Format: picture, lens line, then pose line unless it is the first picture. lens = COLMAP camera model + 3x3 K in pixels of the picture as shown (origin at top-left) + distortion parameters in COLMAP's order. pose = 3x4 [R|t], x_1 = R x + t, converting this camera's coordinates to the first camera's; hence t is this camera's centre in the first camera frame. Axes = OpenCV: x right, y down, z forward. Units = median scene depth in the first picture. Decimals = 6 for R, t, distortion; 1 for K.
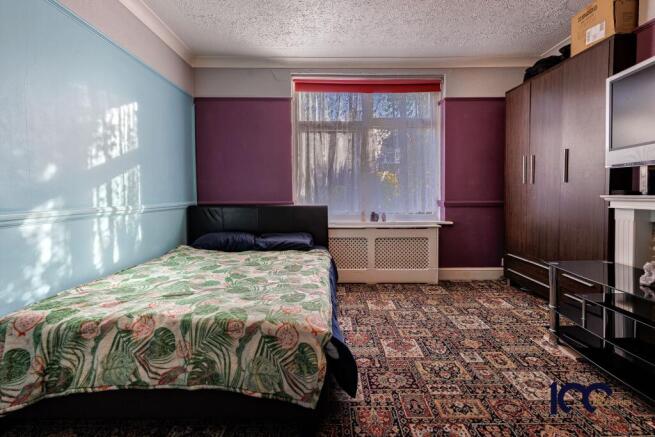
lens RADIAL K [[309.6, 0, 337.2], [0, 309.6, 200.4], [0, 0, 1]] dist [0.011202, -0.001258]
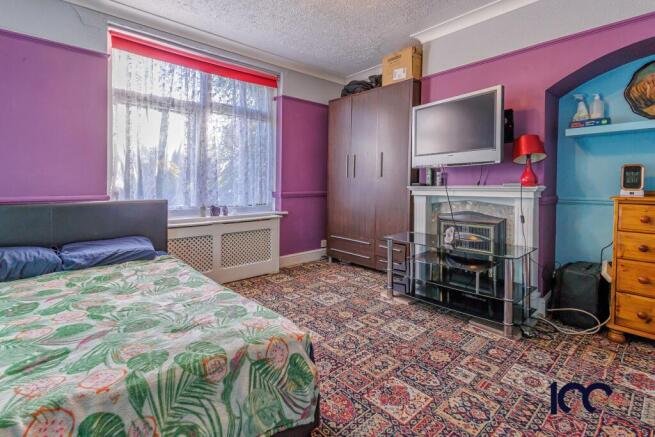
lens RADIAL K [[309.6, 0, 337.9], [0, 309.6, 185.1], [0, 0, 1]] dist [0.011202, -0.001258]
pose [[0.745817, 0.000894, 0.666150, -0.264899], [0.014554, 0.999739, -0.017637, -0.001682], [-0.665992, 0.022850, 0.745609, 0.107838]]
